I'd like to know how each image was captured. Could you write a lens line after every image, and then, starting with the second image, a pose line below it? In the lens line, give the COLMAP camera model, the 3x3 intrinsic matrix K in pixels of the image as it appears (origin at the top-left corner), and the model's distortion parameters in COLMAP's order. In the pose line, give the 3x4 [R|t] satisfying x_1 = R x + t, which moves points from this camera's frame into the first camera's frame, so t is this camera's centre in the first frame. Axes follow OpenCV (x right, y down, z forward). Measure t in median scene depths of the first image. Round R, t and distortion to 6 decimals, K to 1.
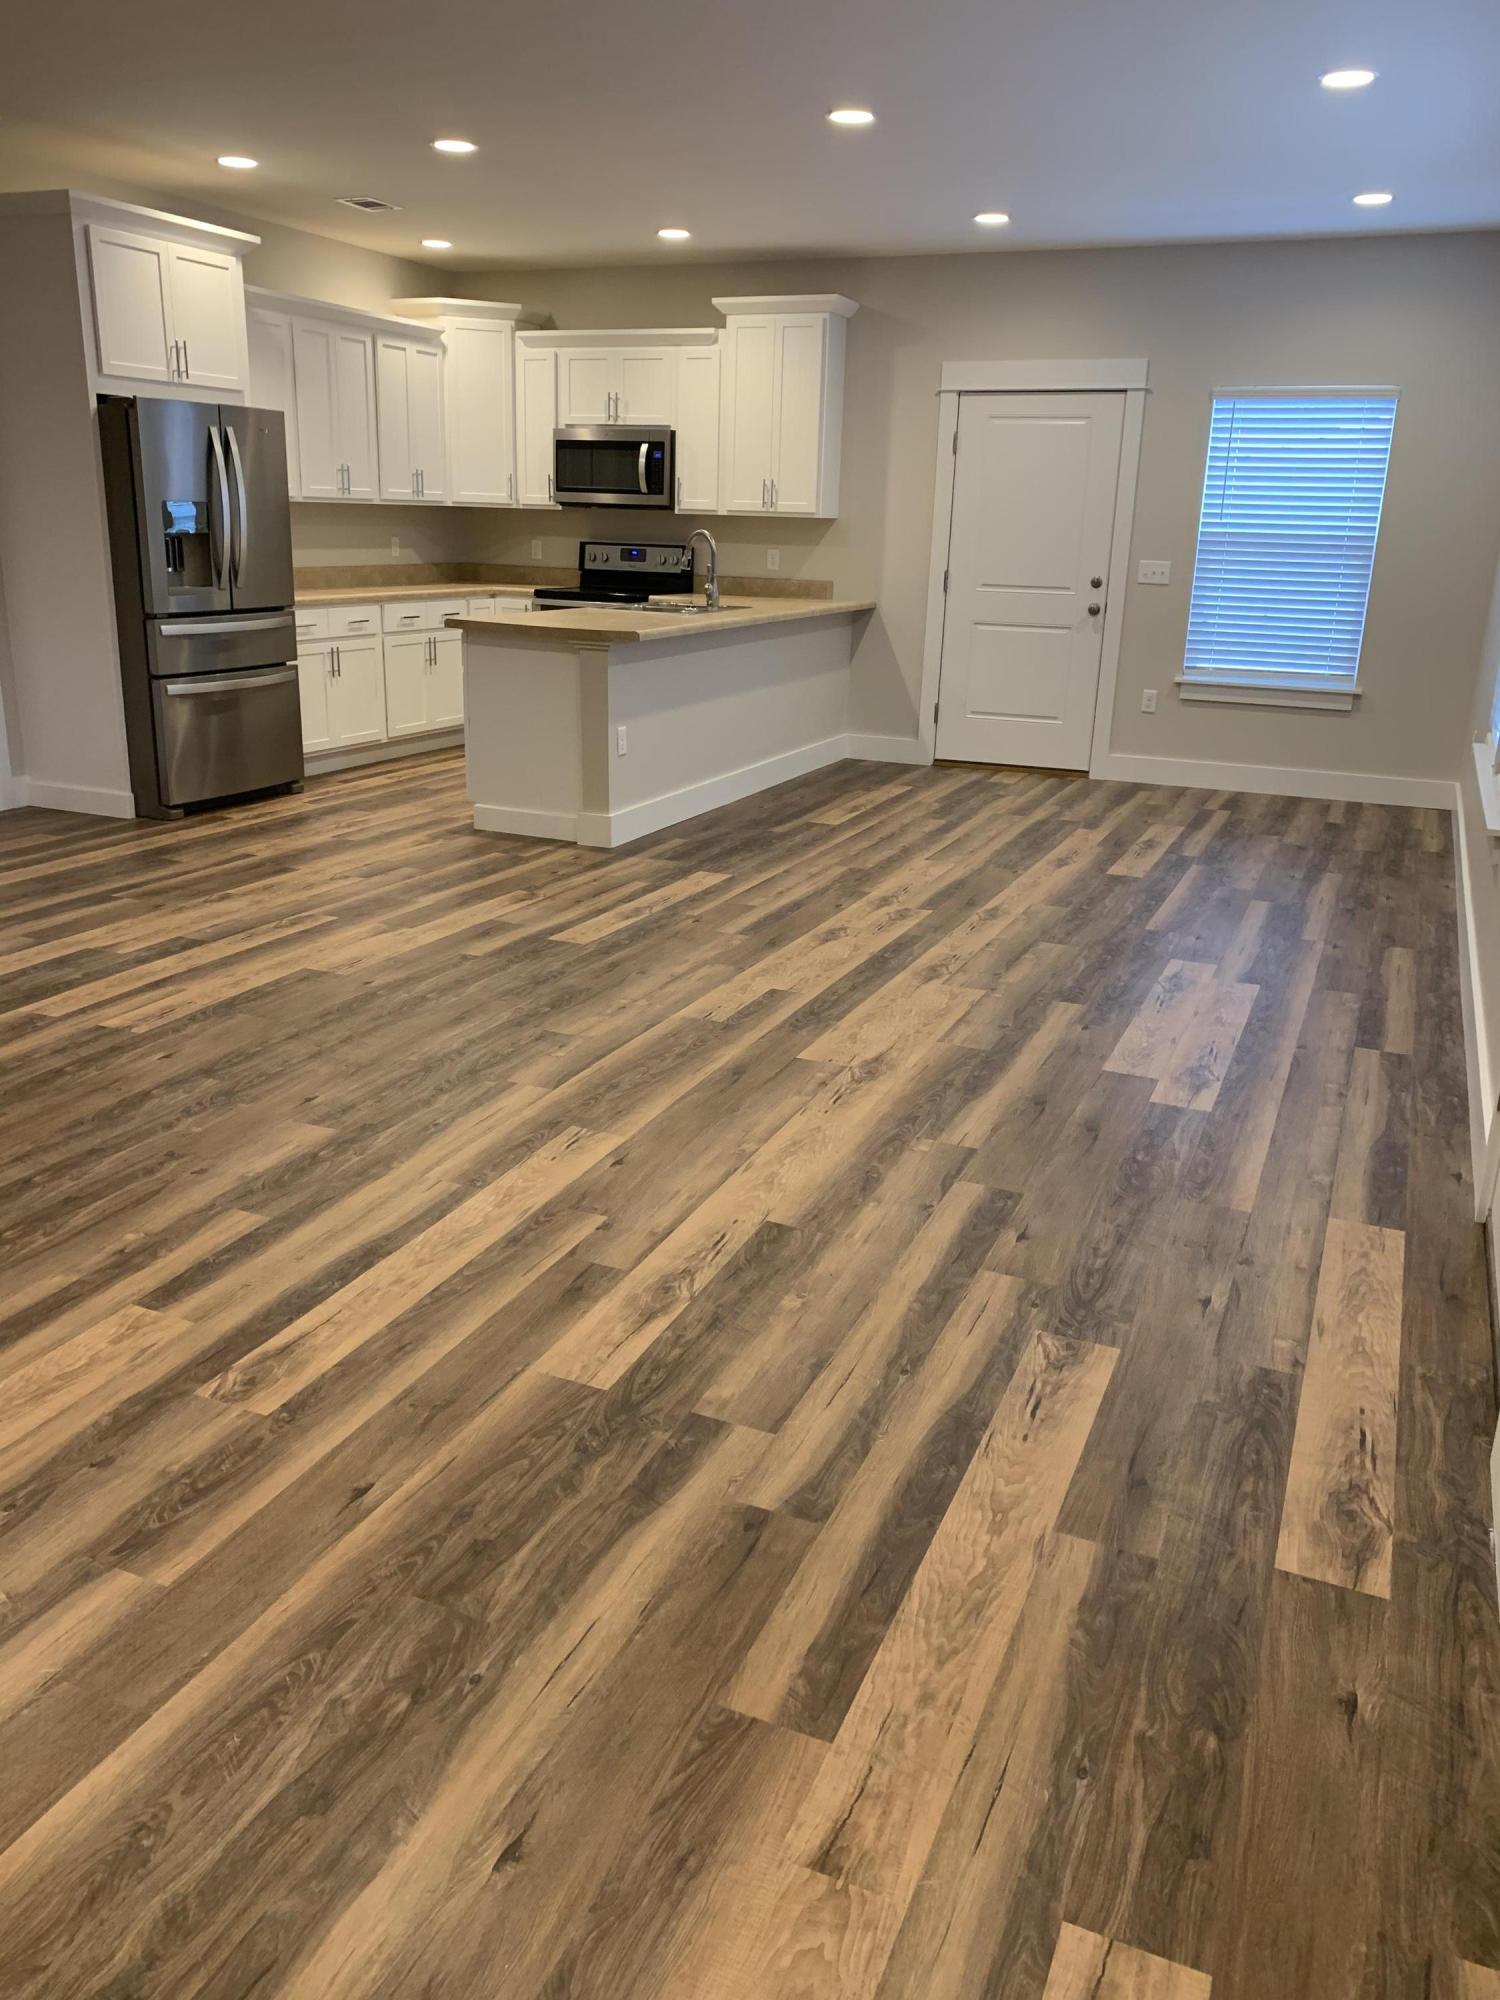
lens RADIAL K [[1538.1, 0, 750.0], [0, 1538.1, 1000.0], [0, 0, 1]] dist [0.109631, -0.200360]
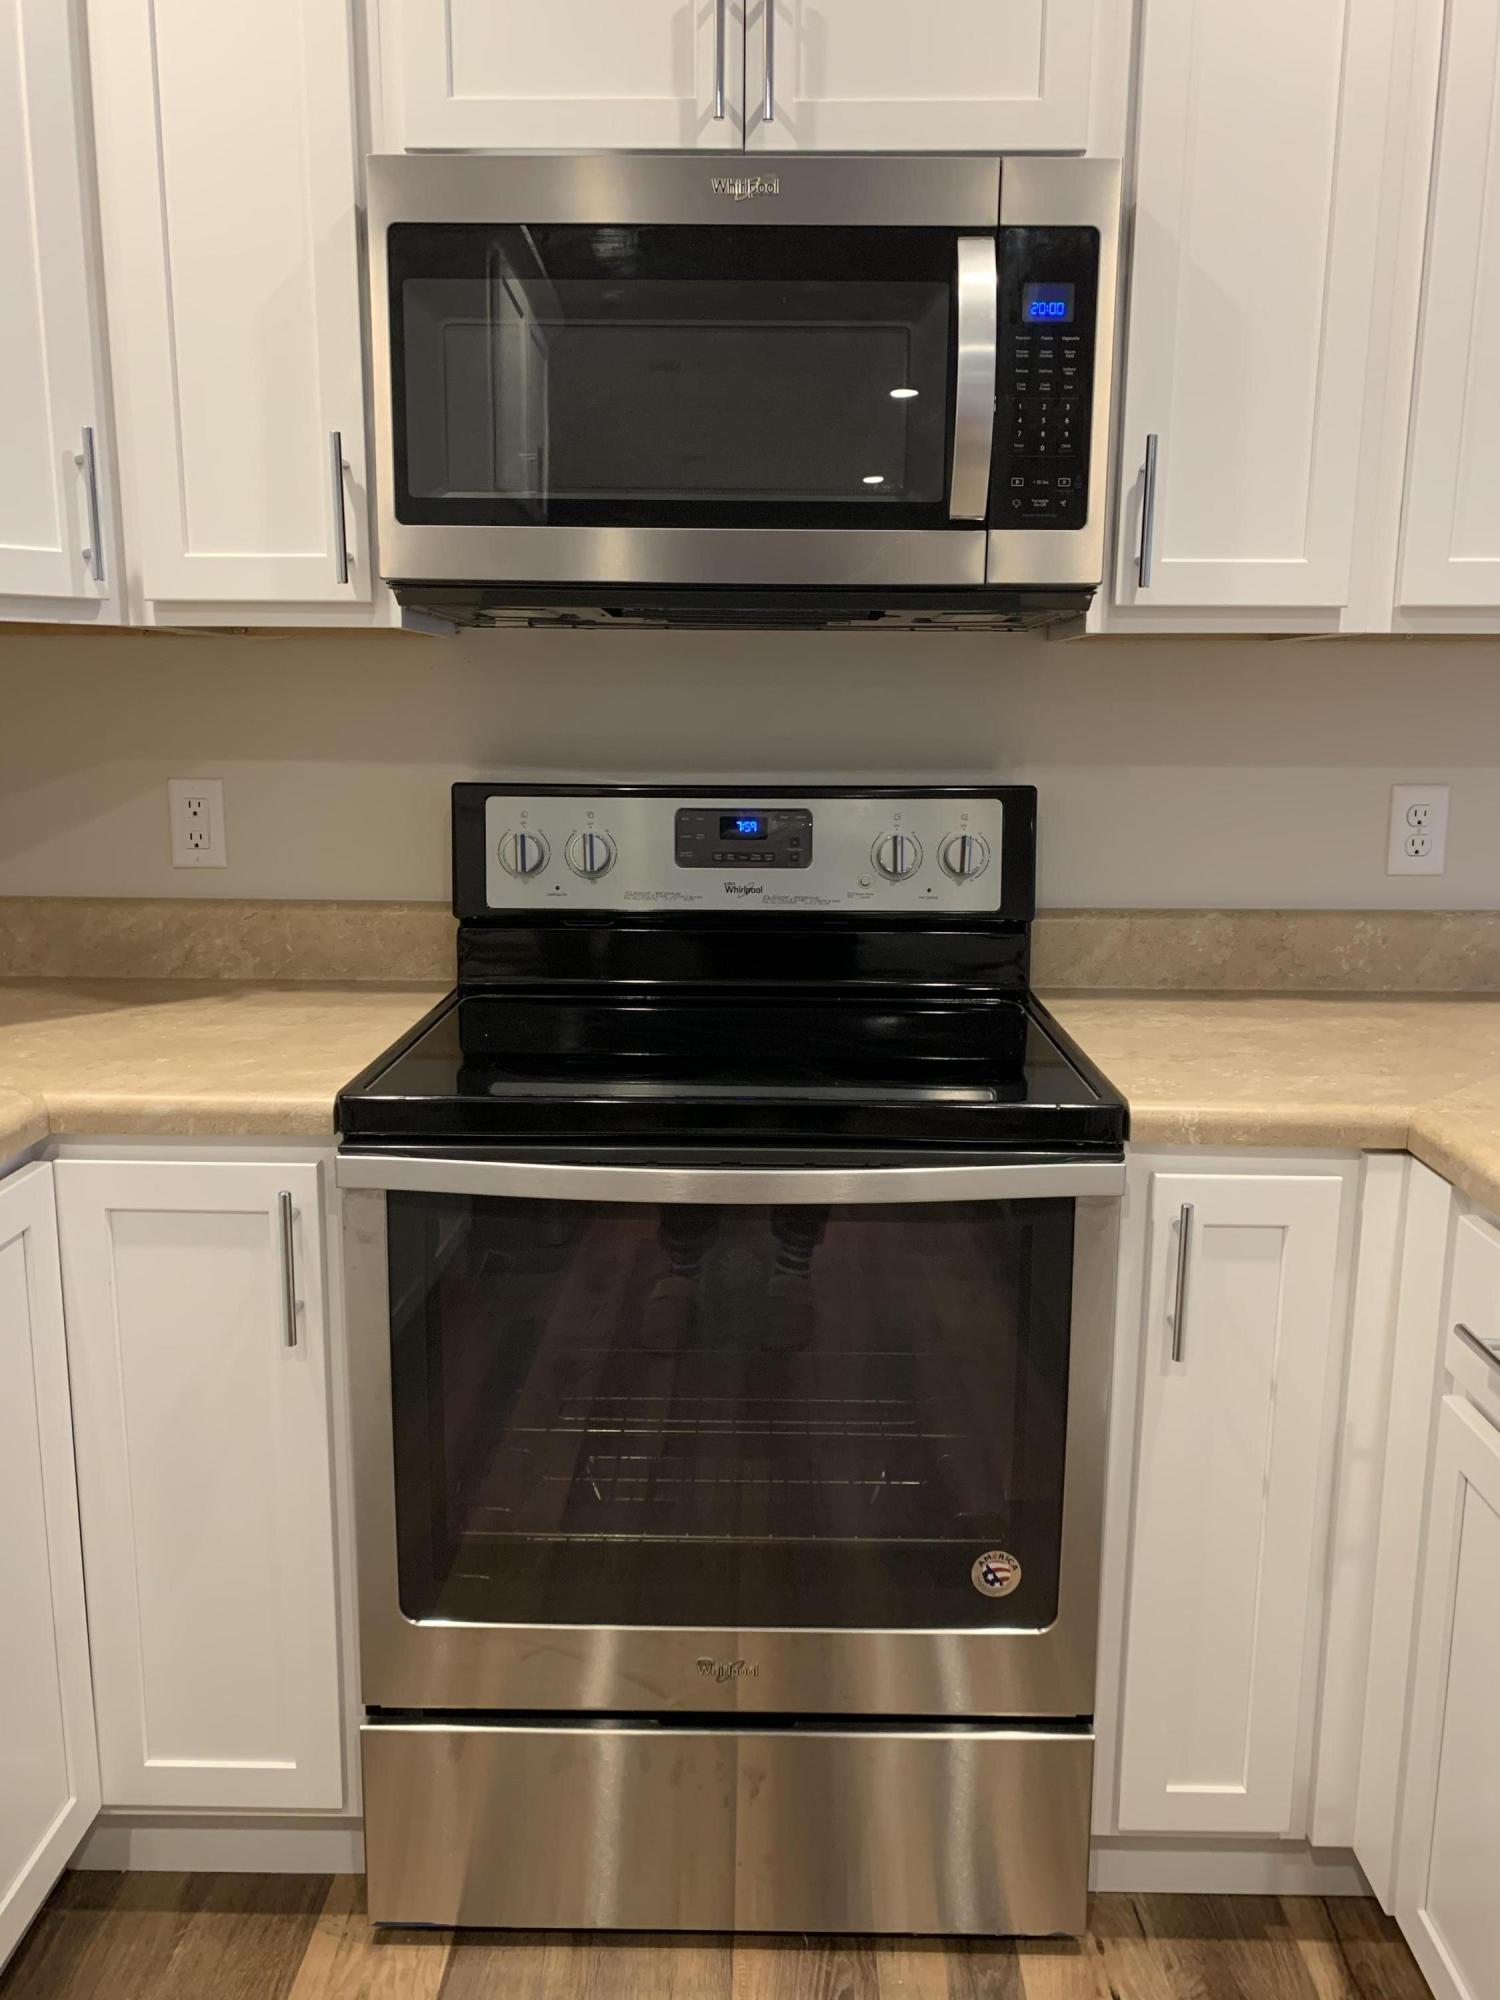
lens RADIAL K [[1538.1, 0, 750.0], [0, 1538.1, 1000.0], [0, 0, 1]] dist [0.109631, -0.200360]
pose [[0.923124, -0.091409, 0.373478, -0.185380], [0.130060, 0.988308, -0.079578, -0.299532], [-0.361837, 0.122035, 0.924219, 0.975929]]
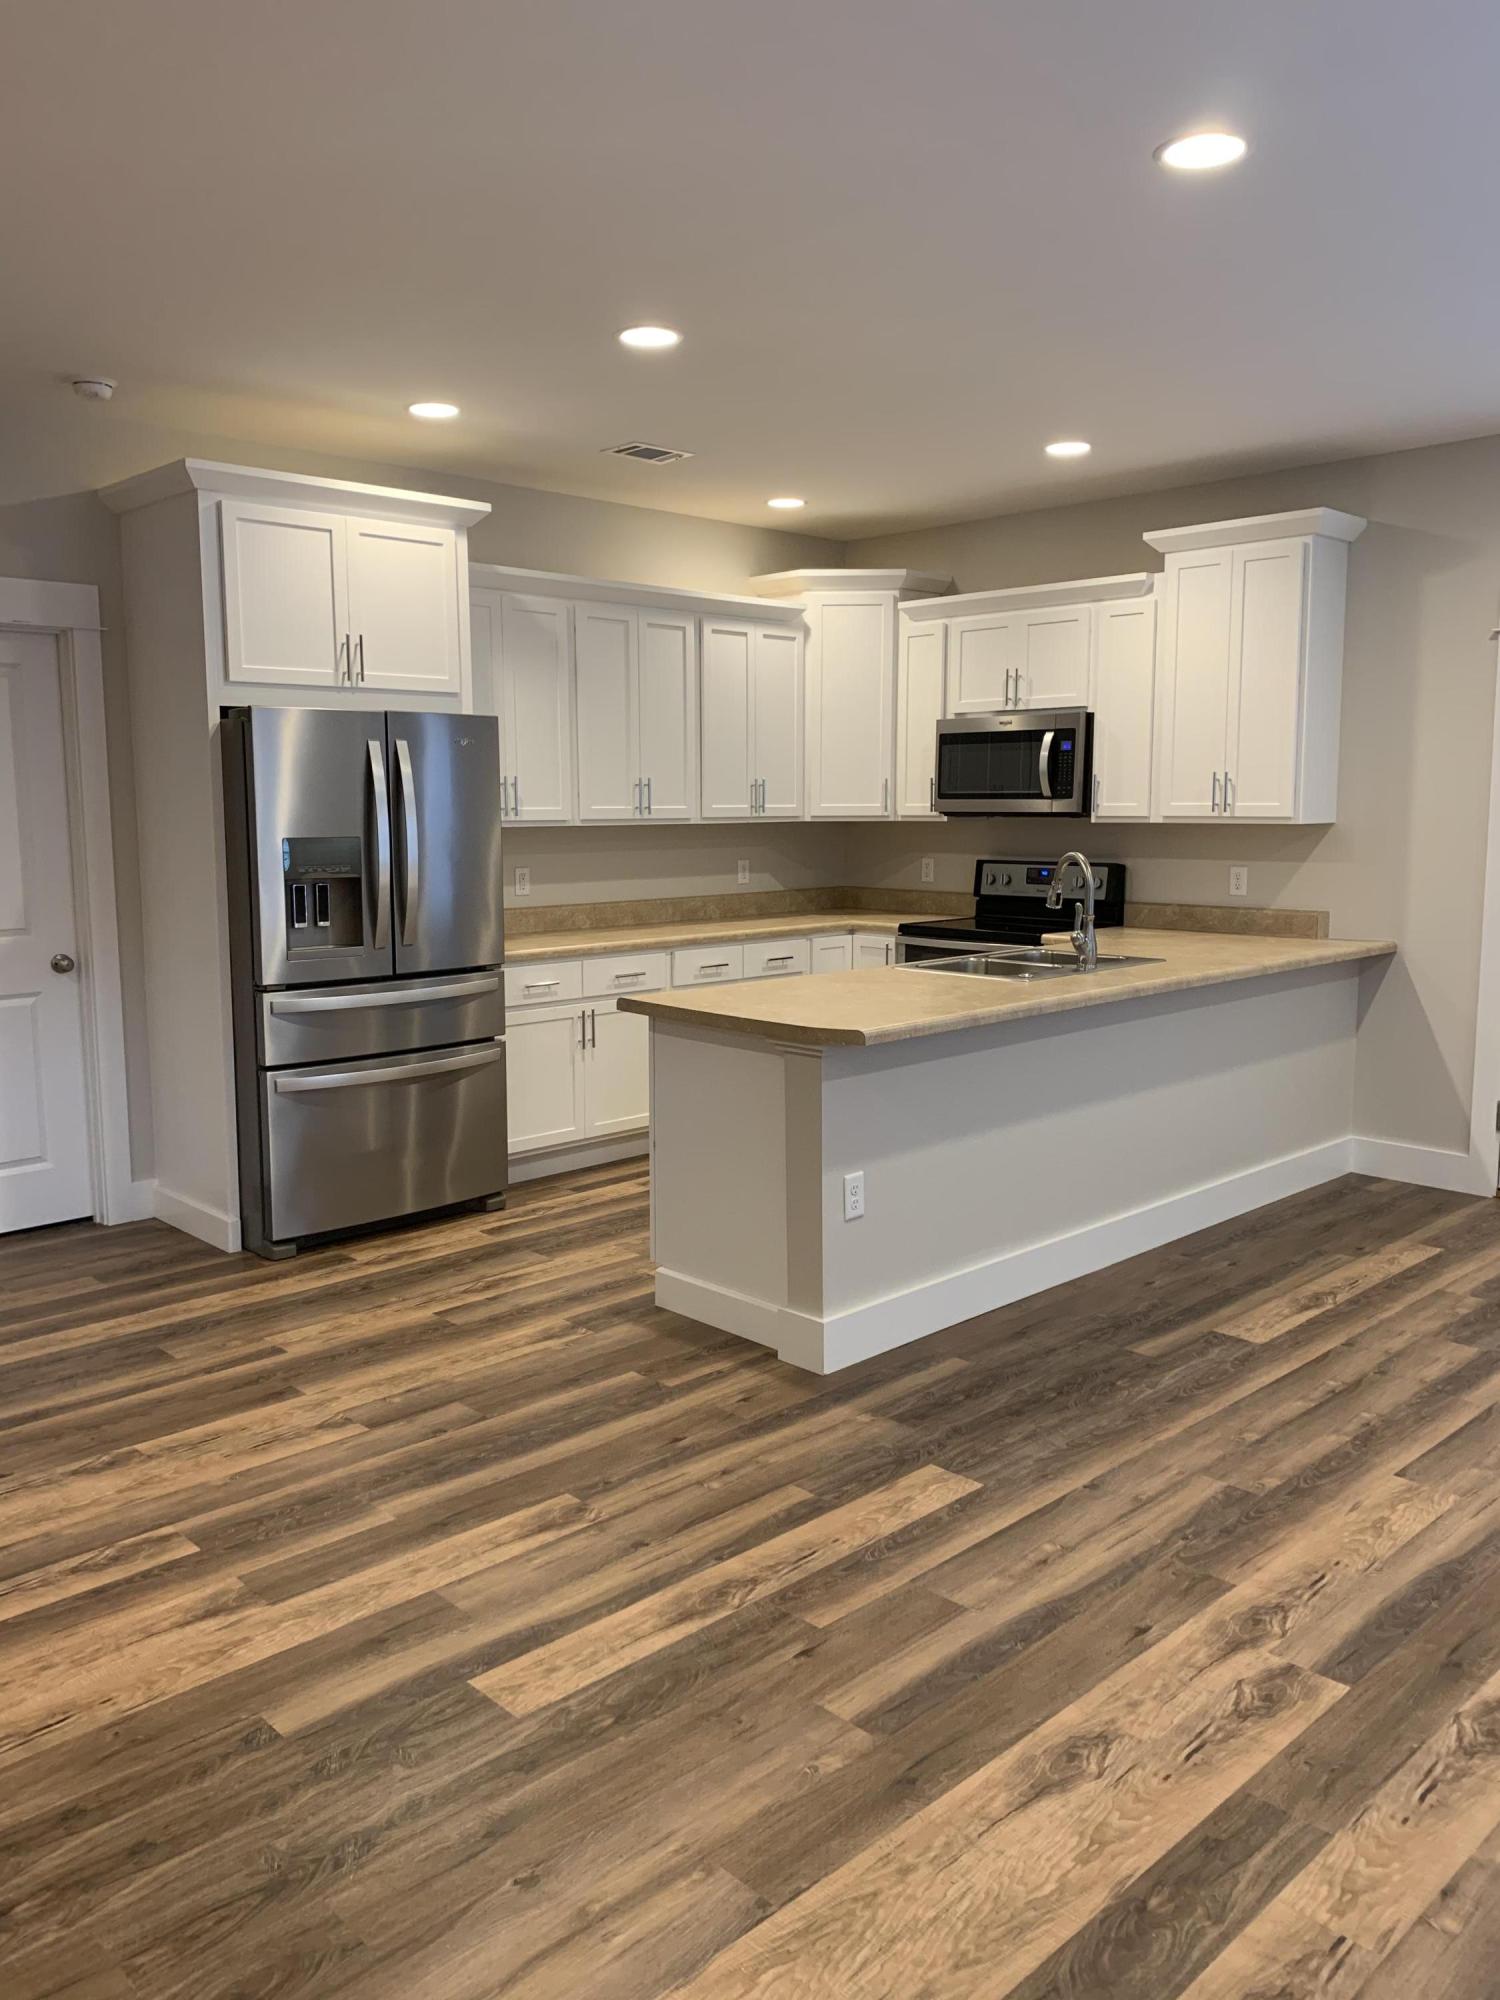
lens RADIAL K [[1535.0, 0, 750.0], [0, 1535.0, 1000.0], [0, 0, 1]] dist [0.024018, -0.009636]
pose [[0.921696, 0.020497, -0.387372, 0.094800], [-0.088010, 0.983612, -0.157360, -0.125003], [0.377798, 0.179130, 0.908395, 0.362885]]
